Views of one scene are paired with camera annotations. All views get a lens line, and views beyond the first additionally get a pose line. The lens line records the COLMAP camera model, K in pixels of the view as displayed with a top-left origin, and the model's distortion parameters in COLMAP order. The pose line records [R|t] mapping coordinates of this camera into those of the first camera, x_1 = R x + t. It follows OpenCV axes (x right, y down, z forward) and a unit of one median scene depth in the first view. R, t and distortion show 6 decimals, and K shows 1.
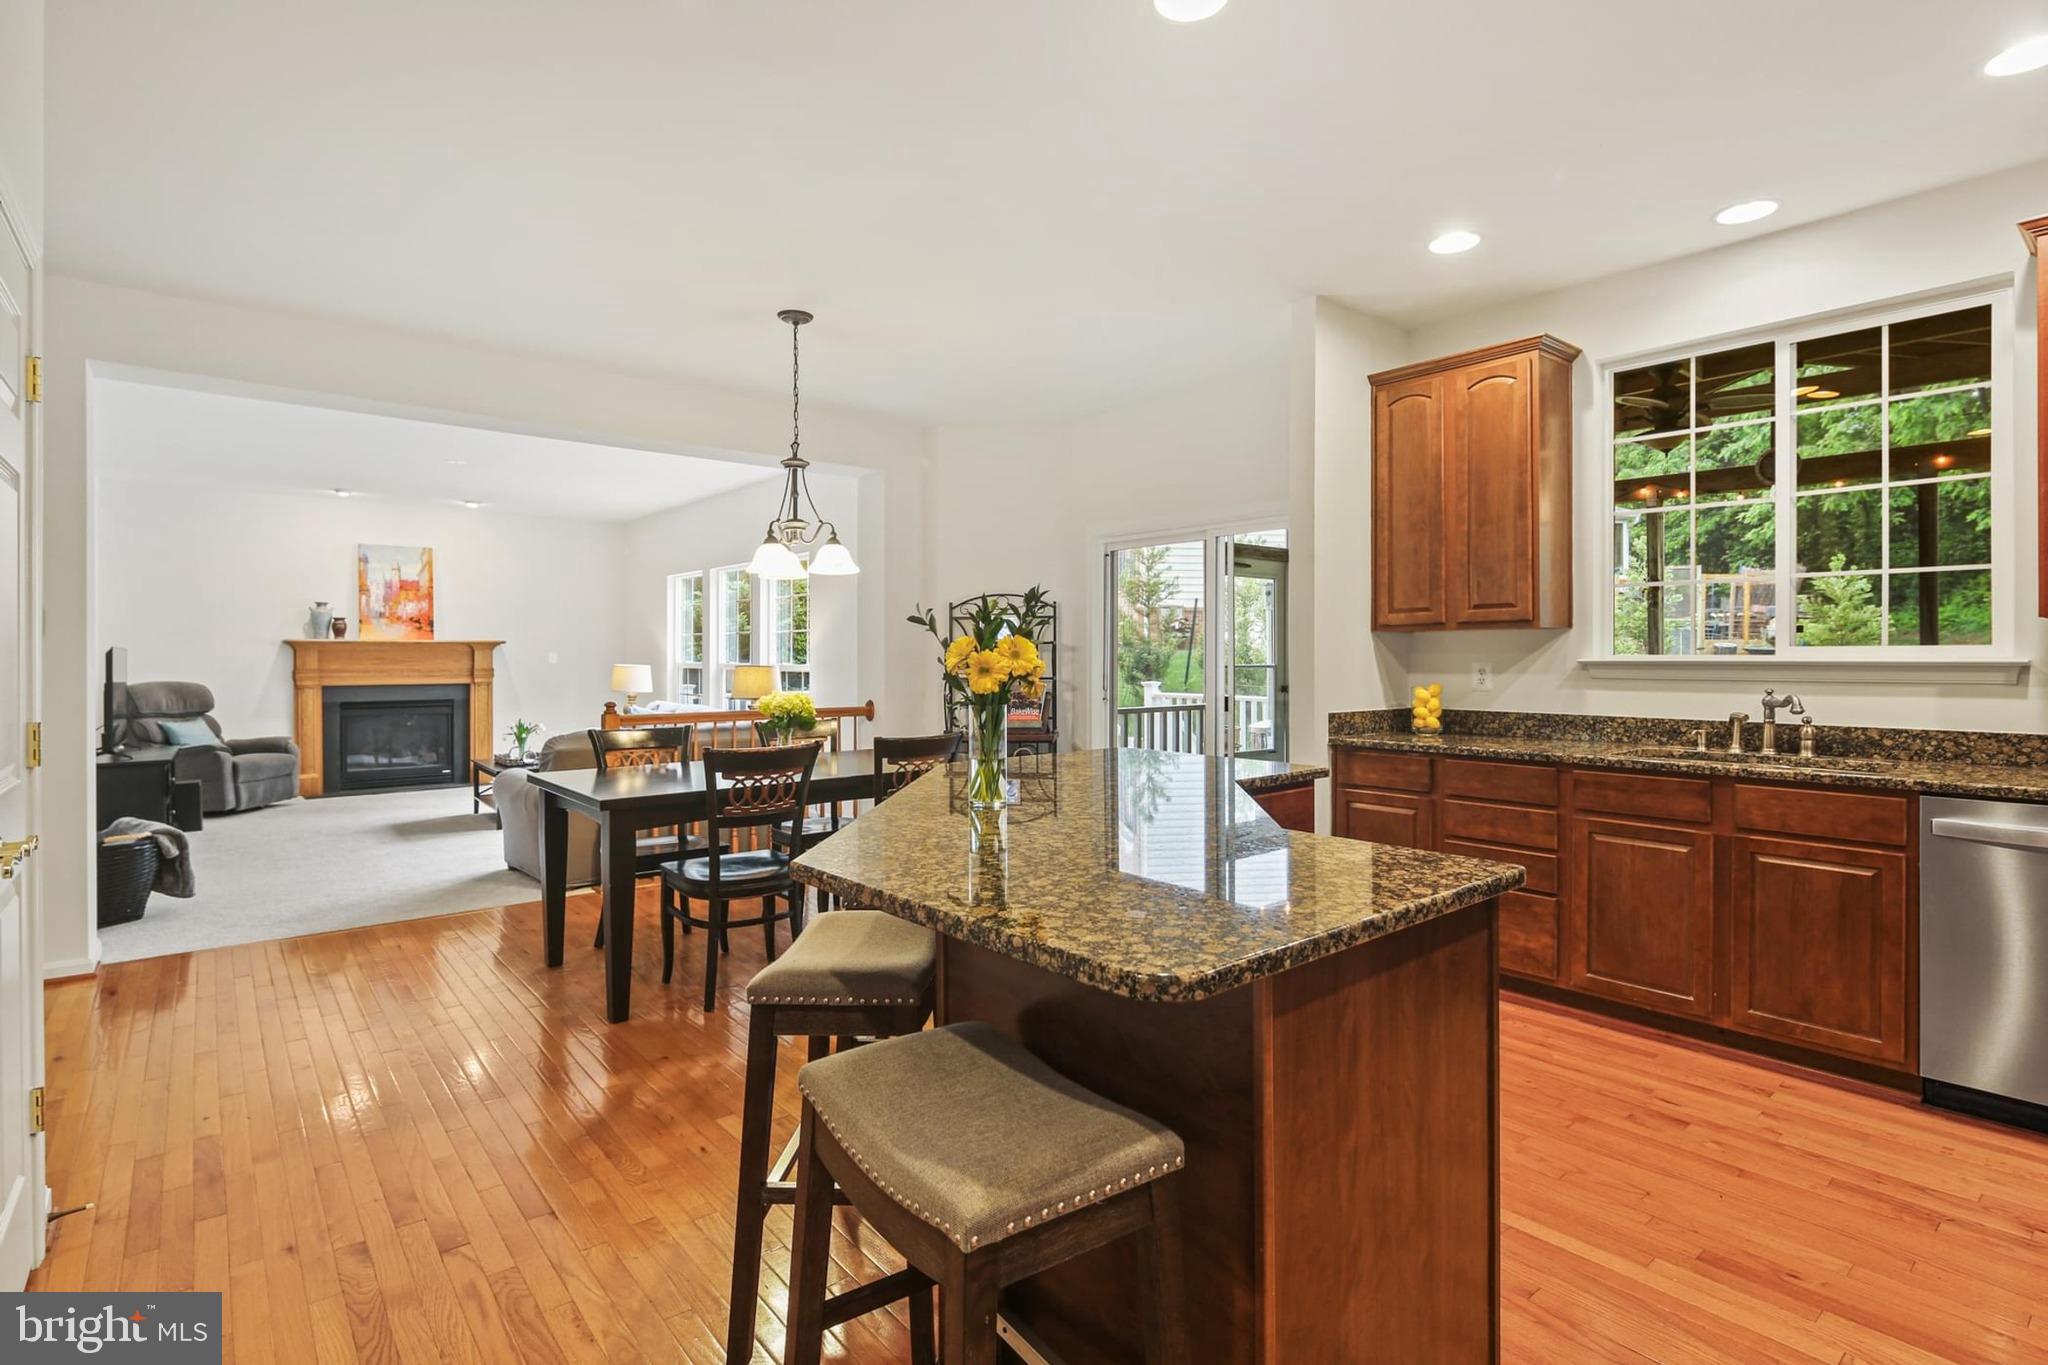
lens RADIAL K [[999.9, 0, 1023.1], [0, 999.9, 667.1], [0, 0, 1]] dist [0.001852, -0.000183]
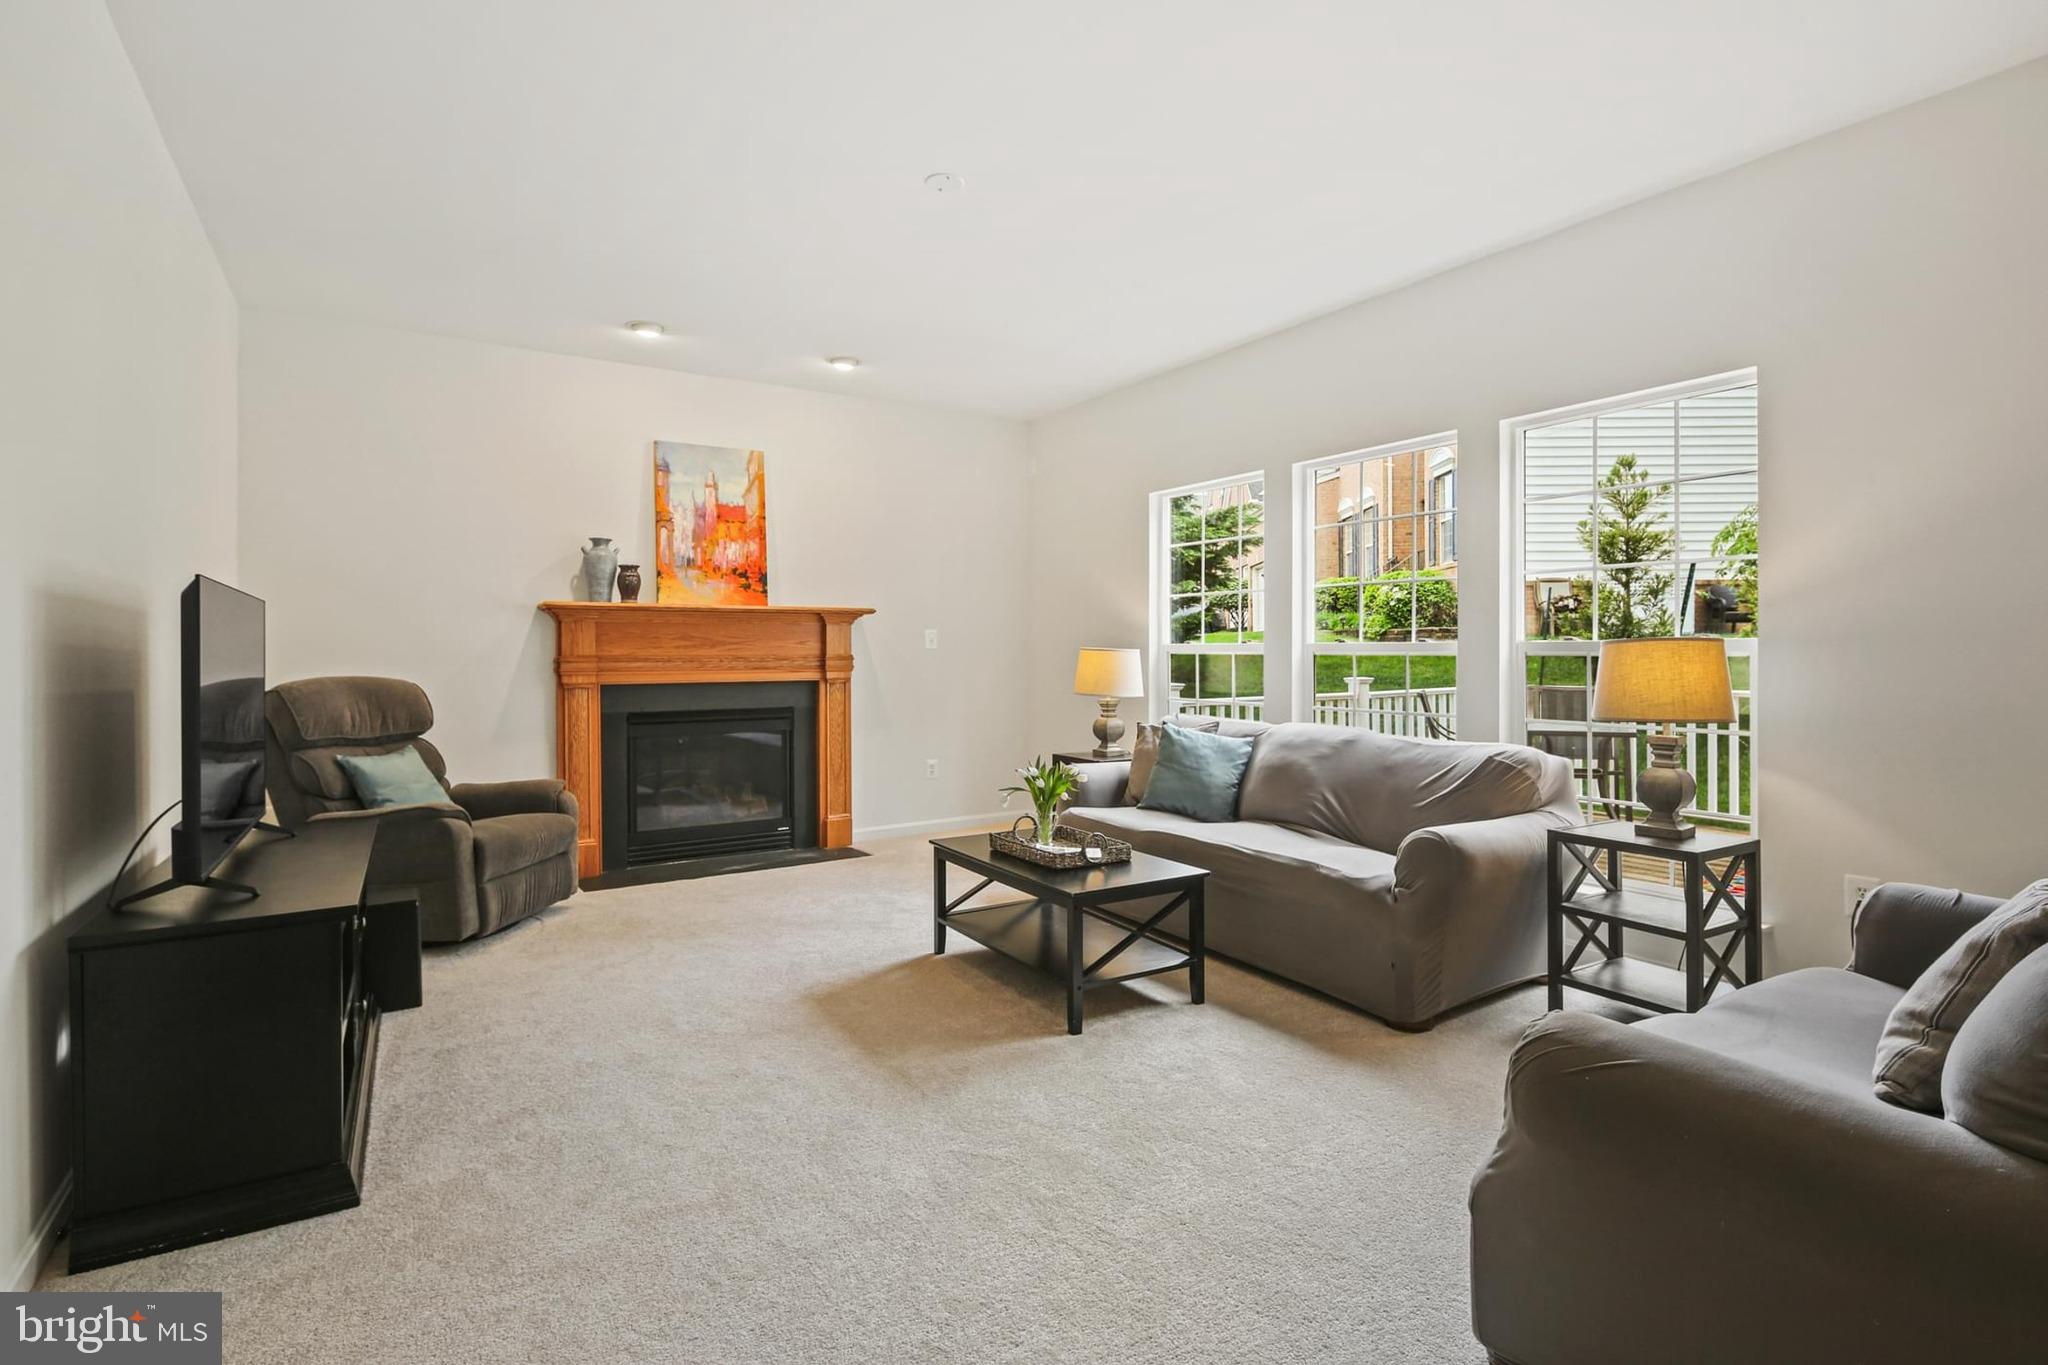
lens RADIAL K [[999.9, 0, 1031.9], [0, 999.9, 648.5], [0, 0, 1]] dist [0.001852, -0.000183]
pose [[0.994479, -0.001764, -0.104923, -0.393511], [0.000376, 0.999912, -0.013249, 0.005867], [0.104937, 0.013137, 0.994392, 0.455118]]
